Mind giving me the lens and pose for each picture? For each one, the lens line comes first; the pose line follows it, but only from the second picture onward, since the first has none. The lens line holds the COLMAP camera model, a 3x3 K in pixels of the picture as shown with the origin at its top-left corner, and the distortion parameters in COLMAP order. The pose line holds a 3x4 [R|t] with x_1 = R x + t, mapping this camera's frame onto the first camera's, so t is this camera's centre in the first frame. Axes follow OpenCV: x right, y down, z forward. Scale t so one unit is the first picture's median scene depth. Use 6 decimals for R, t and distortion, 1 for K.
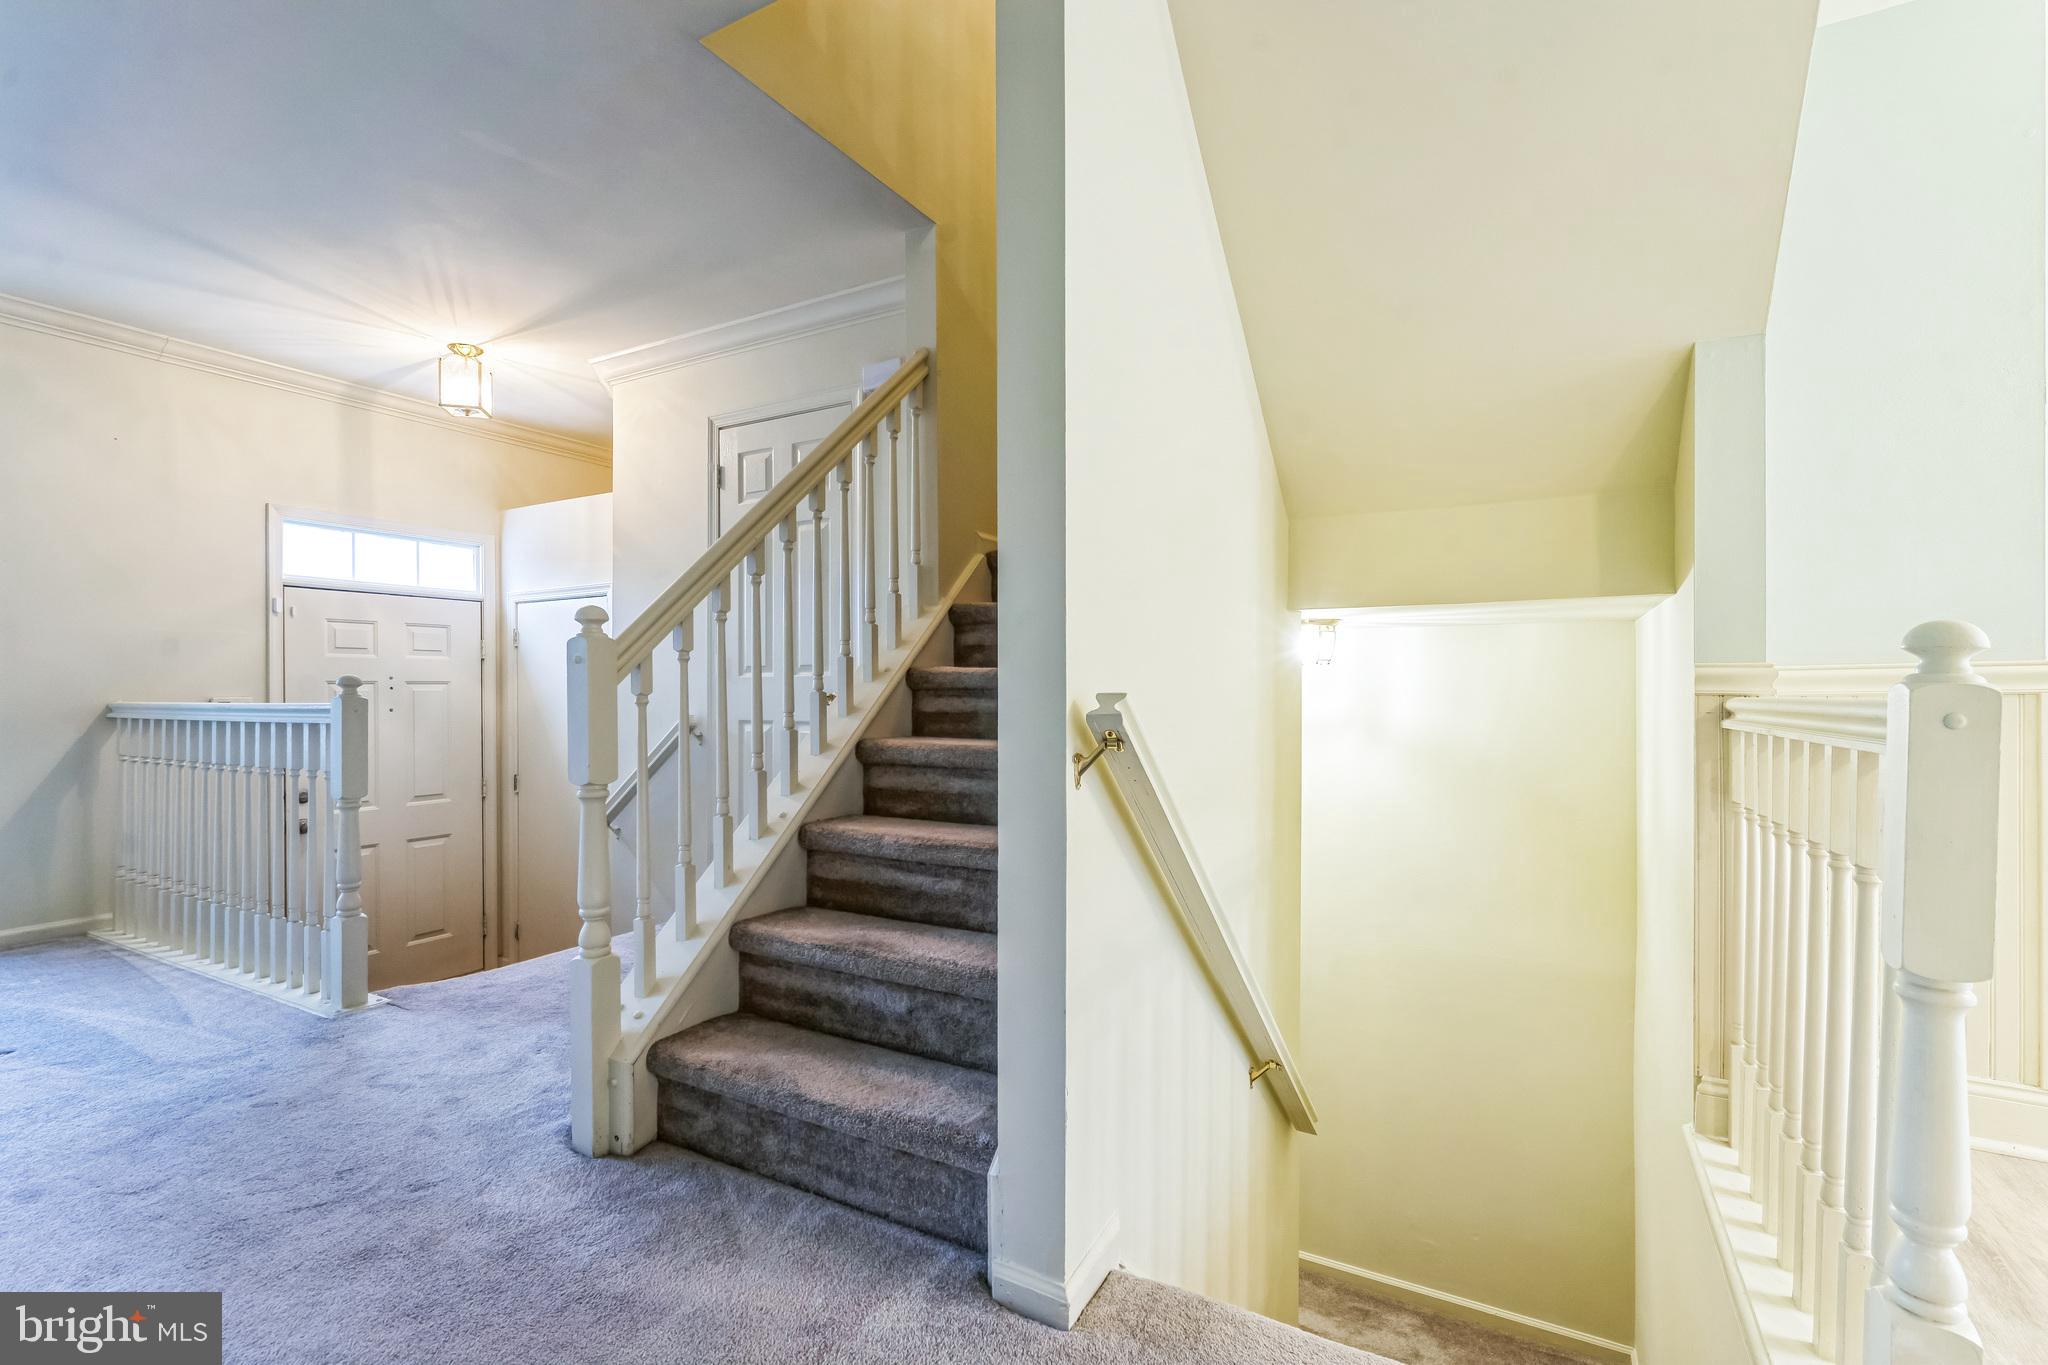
lens RADIAL K [[927.5, 0, 1024.0], [0, 927.5, 682.5], [0, 0, 1]] dist [-0.002257, -0.000319]
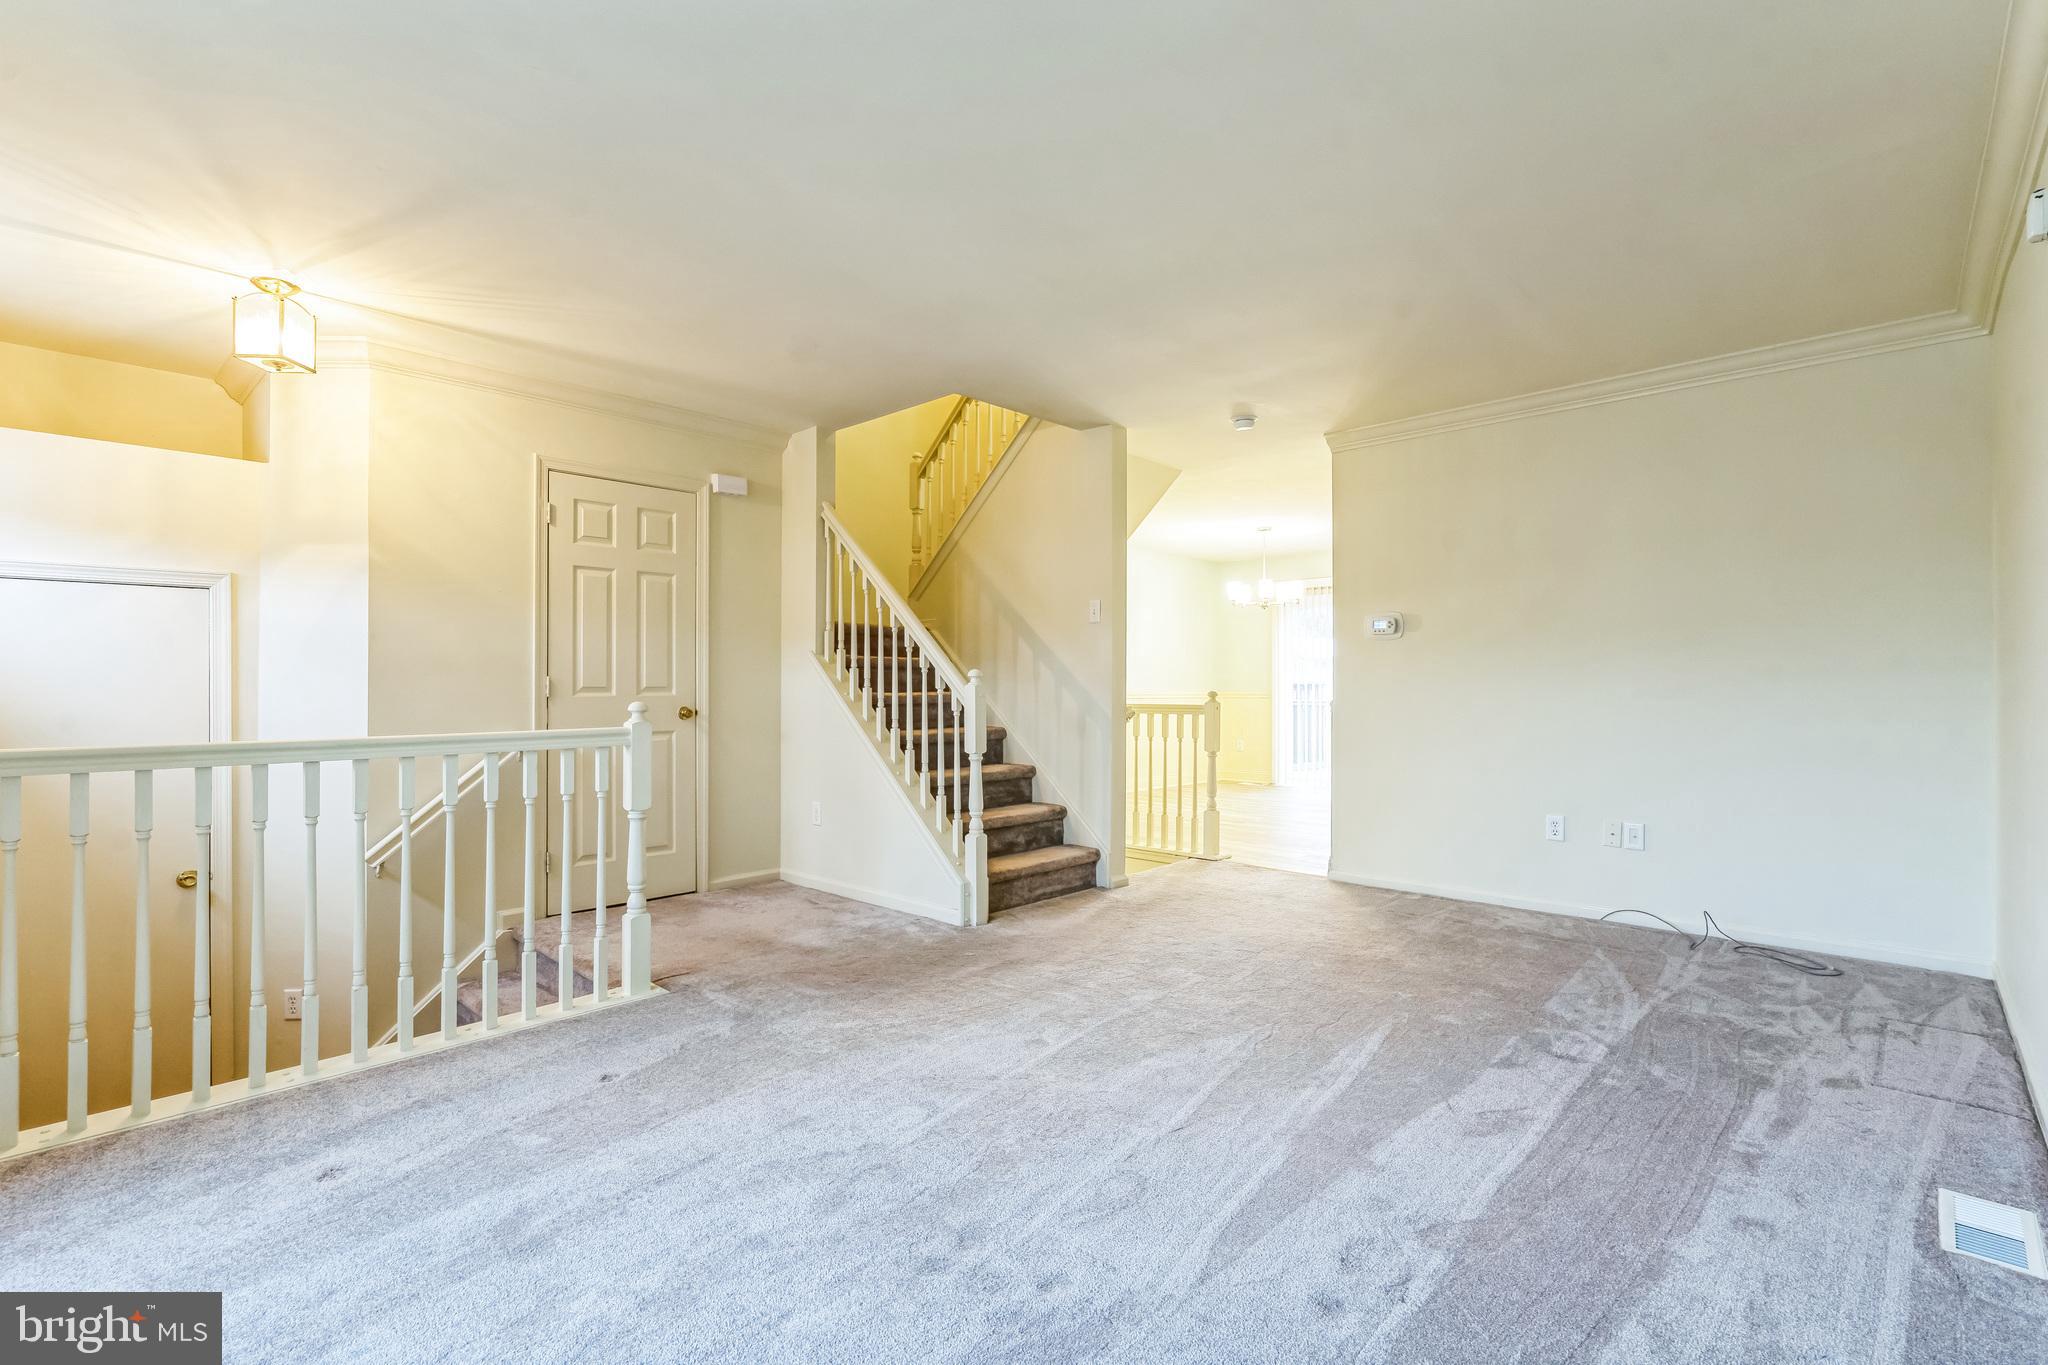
lens RADIAL K [[927.5, 0, 1024.0], [0, 927.5, 682.5], [0, 0, 1]] dist [-0.002257, -0.000319]
pose [[0.234209, 0.006990, 0.972161, -1.989449], [-0.005477, 0.999968, -0.005871, -0.031545], [-0.972171, -0.003949, 0.234240, 0.318421]]
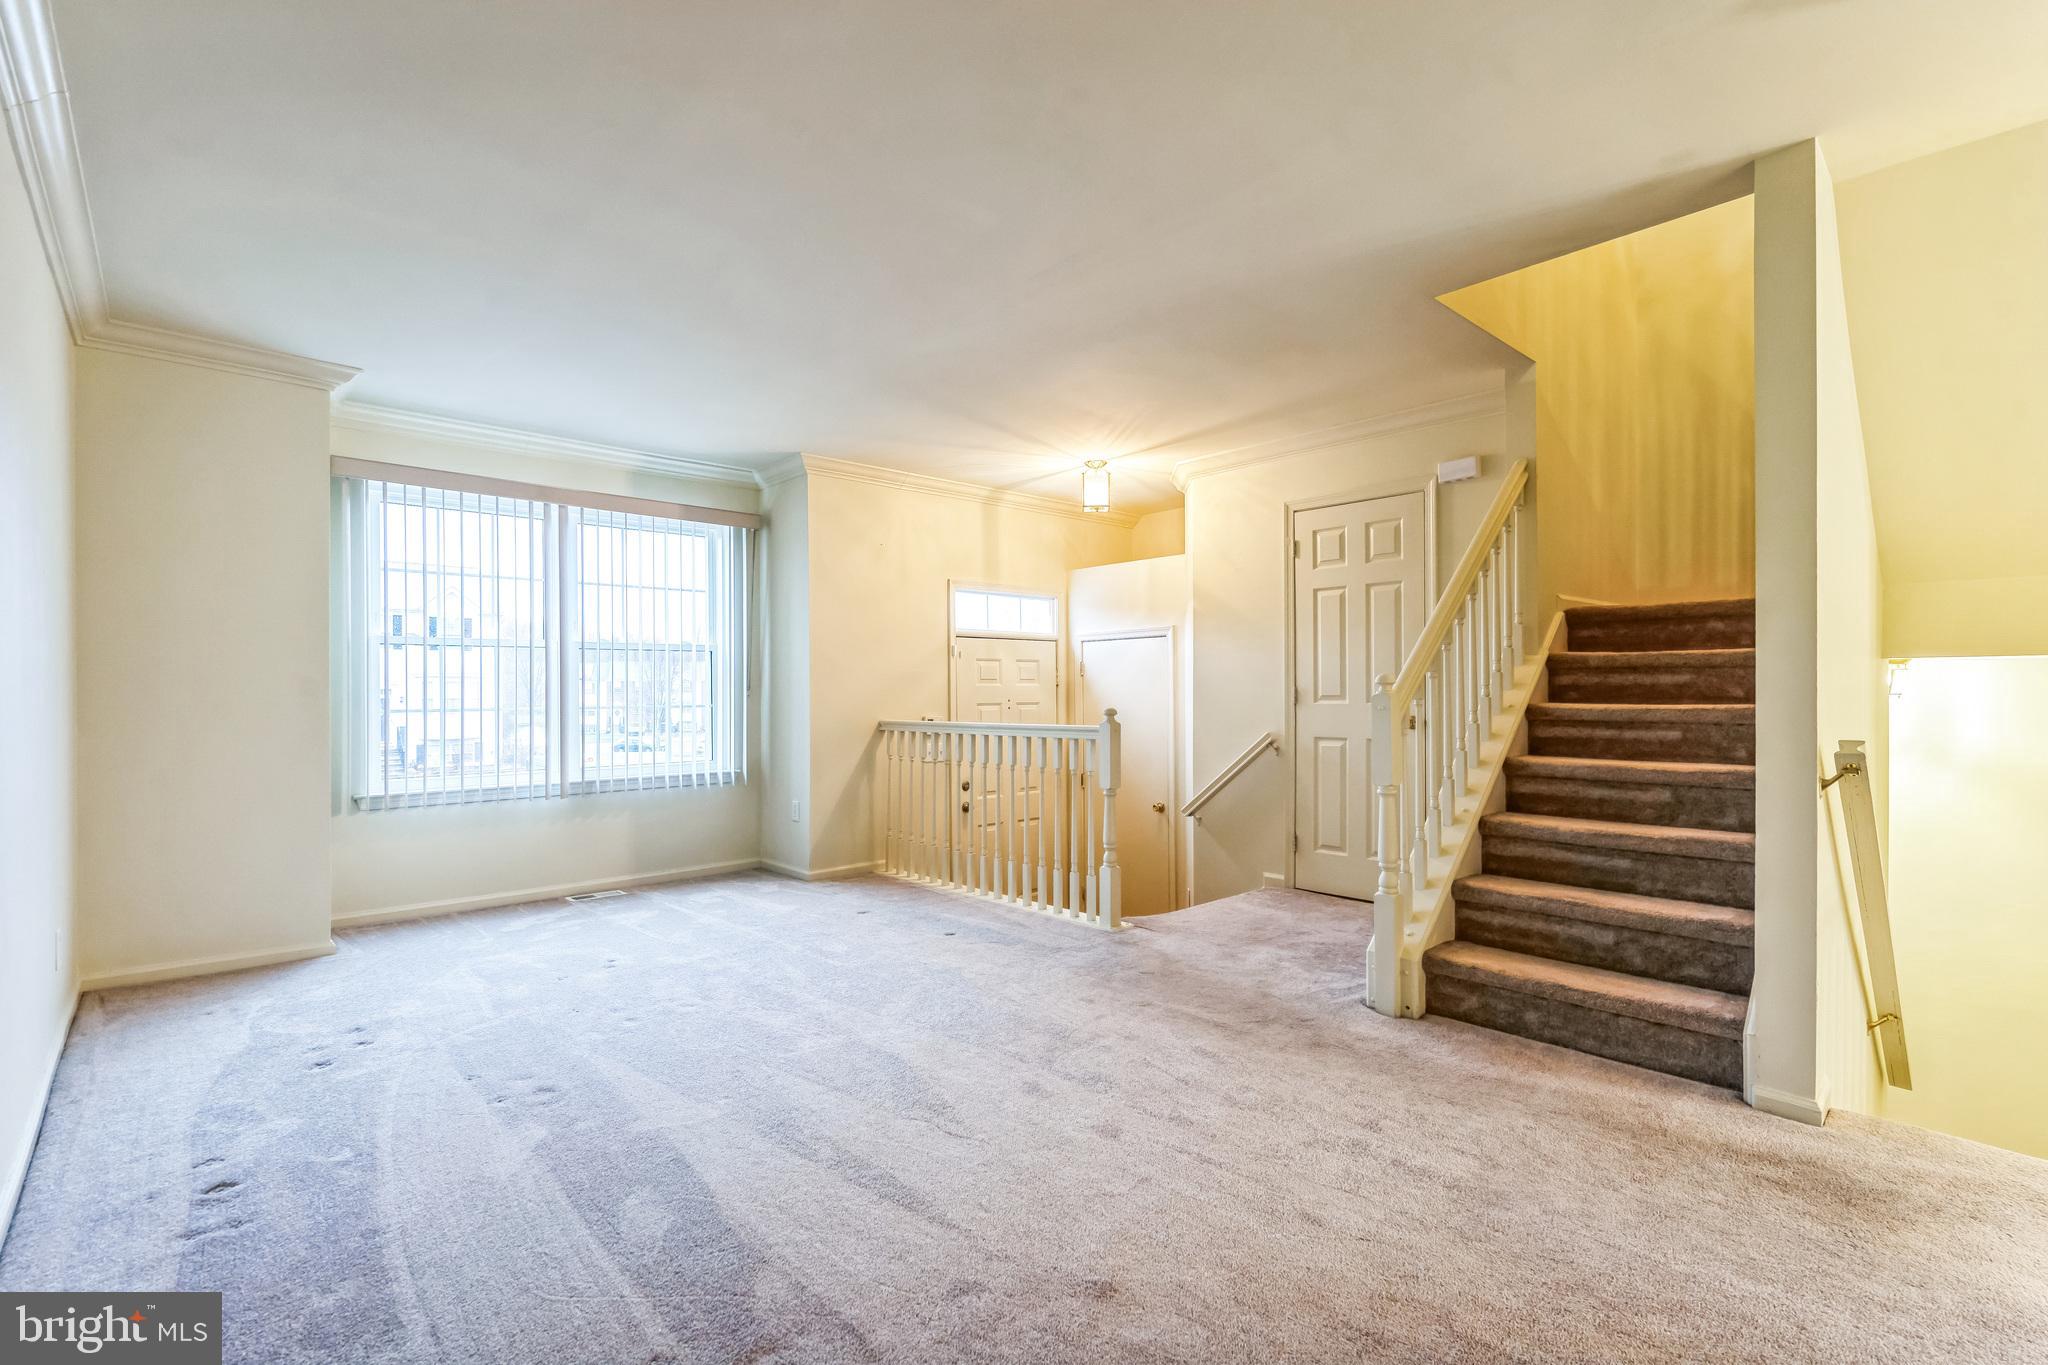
lens RADIAL K [[940.6, 0, 1027.7], [0, 940.6, 688.2], [0, 0, 1]] dist [0.000925, 0.000501]
pose [[0.950521, -0.003291, -0.310642, -0.436033], [0.004709, 0.999982, 0.003814, -0.053351], [0.310624, -0.005088, 0.950519, -0.581093]]
